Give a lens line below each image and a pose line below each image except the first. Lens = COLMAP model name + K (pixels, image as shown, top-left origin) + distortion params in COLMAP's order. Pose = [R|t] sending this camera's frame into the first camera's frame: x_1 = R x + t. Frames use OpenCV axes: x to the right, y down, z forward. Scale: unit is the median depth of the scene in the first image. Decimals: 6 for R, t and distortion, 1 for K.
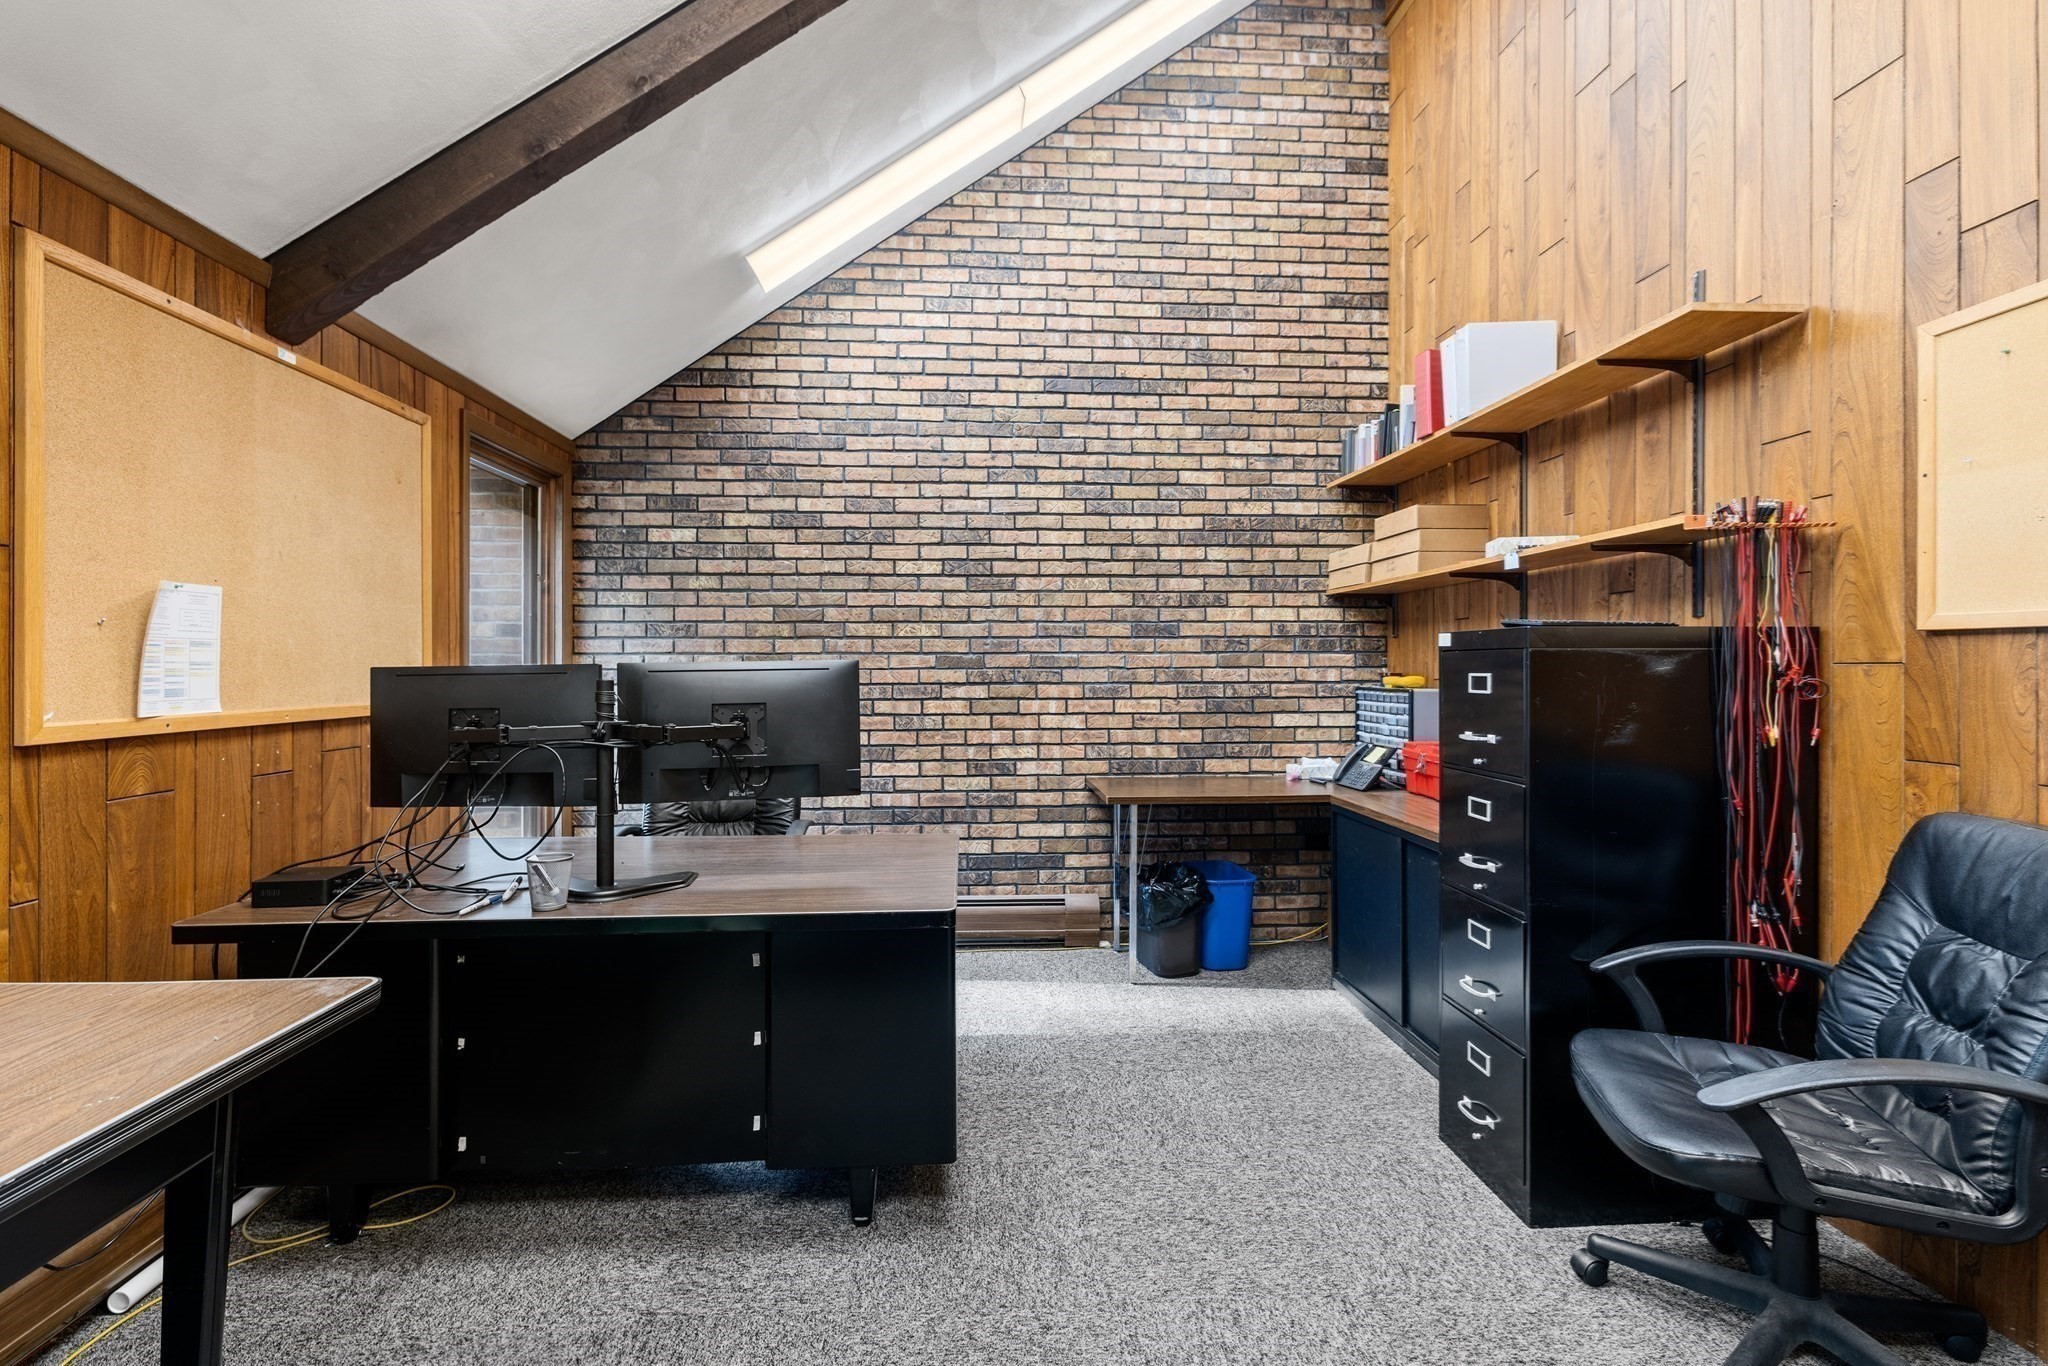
lens RADIAL K [[896.7, 0, 1023.4], [0, 896.7, 671.8], [0, 0, 1]] dist [-0.001827, 0.000450]
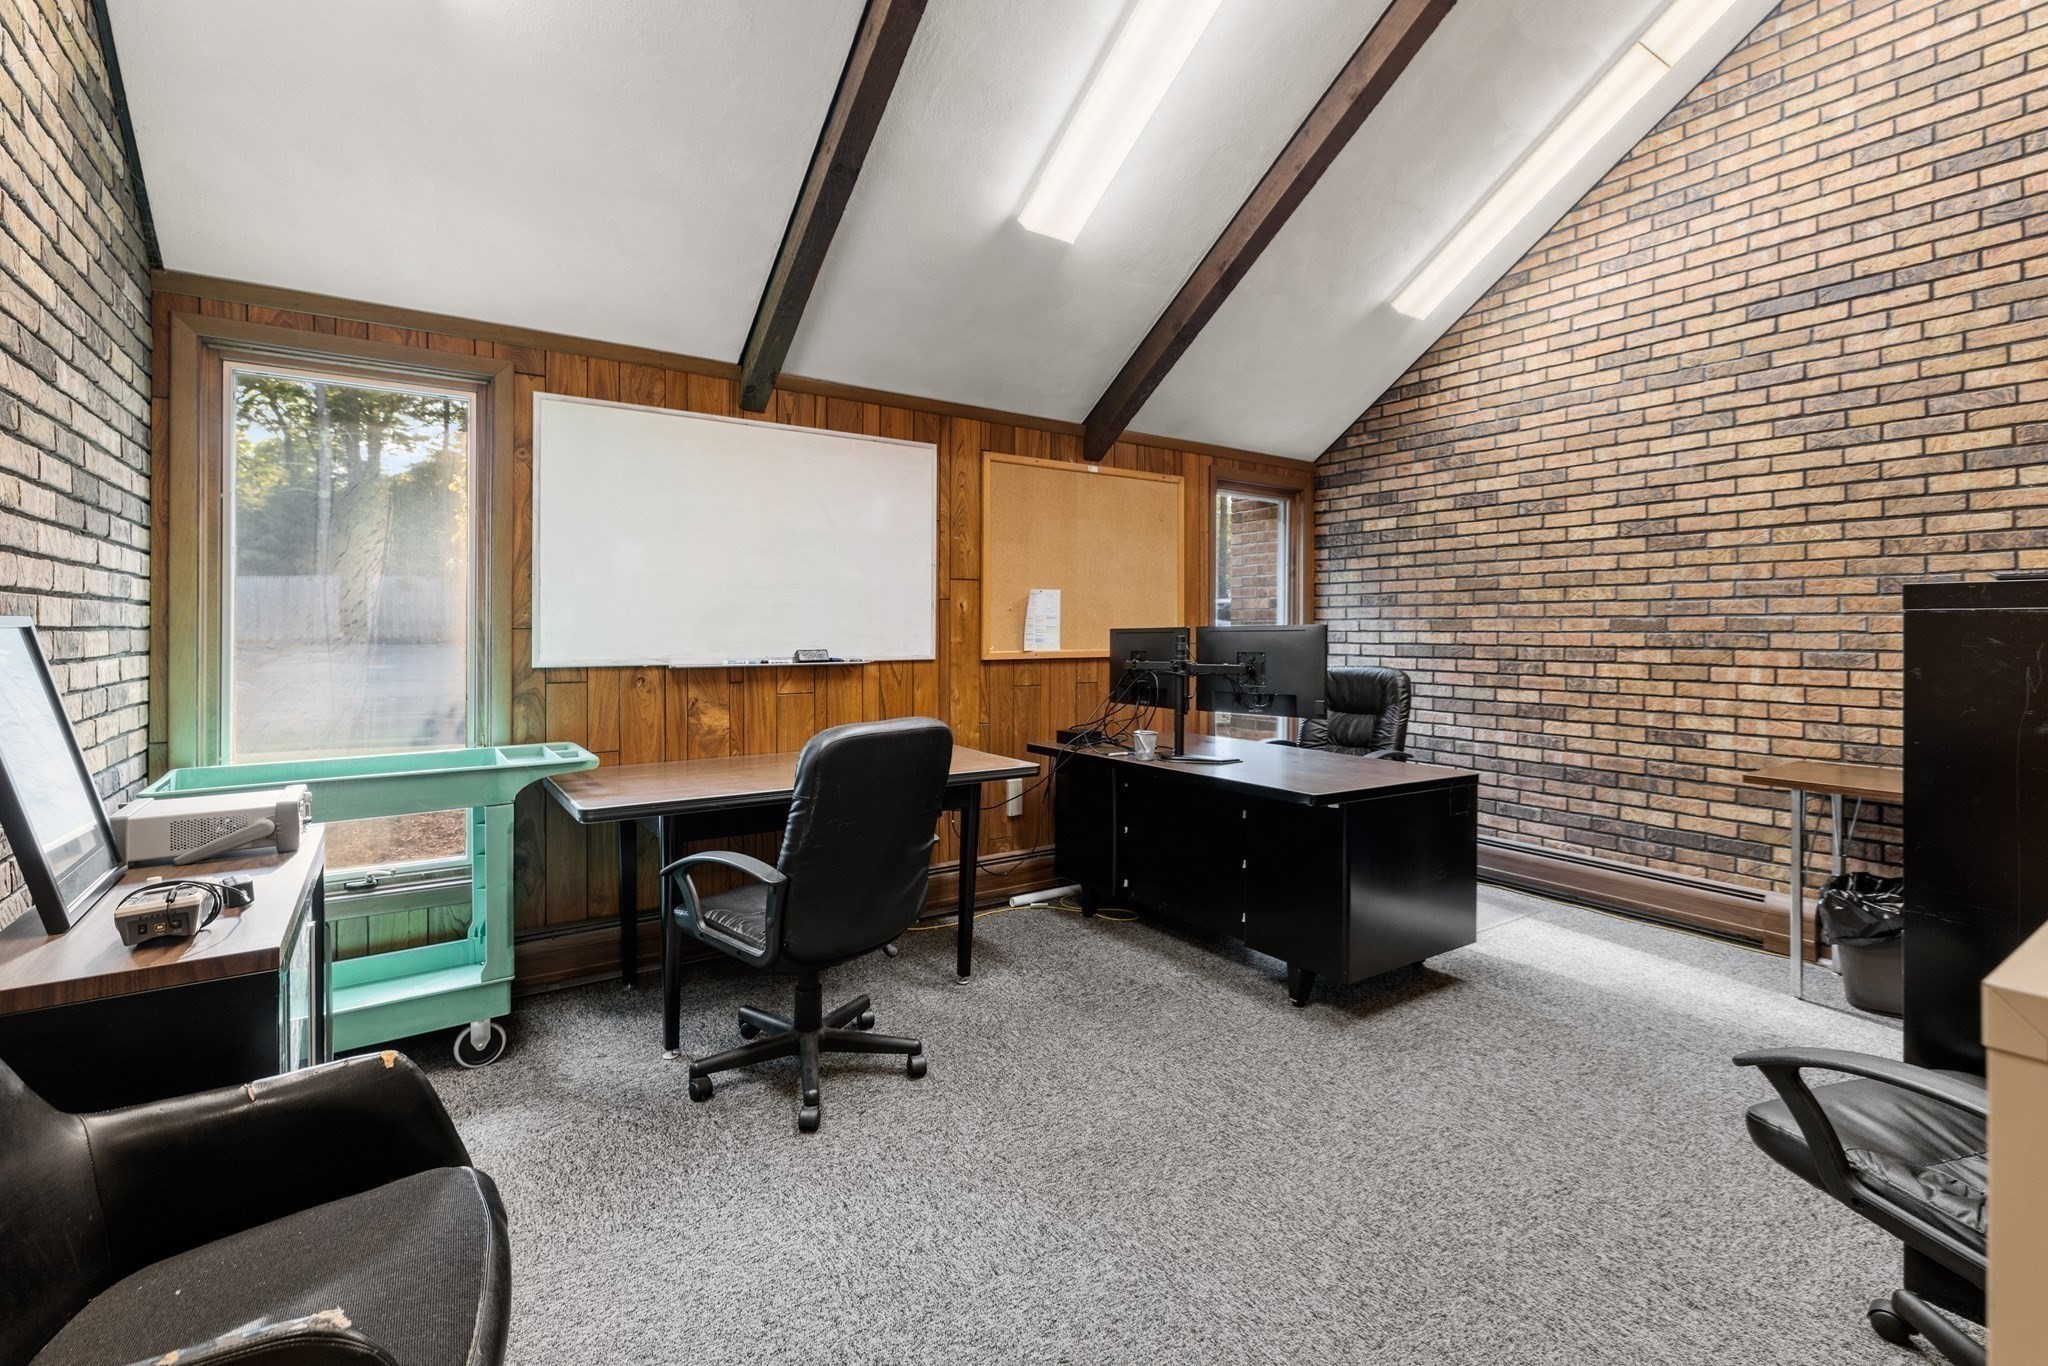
lens RADIAL K [[913.6, 0, 1026.5], [0, 913.6, 641.1], [0, 0, 1]] dist [0.000006, 0.000271]
pose [[0.517539, 0.013724, -0.855550, 0.438791], [-0.007747, 0.999906, 0.011353, 0.000119], [0.855625, 0.000752, 0.517596, -0.082589]]
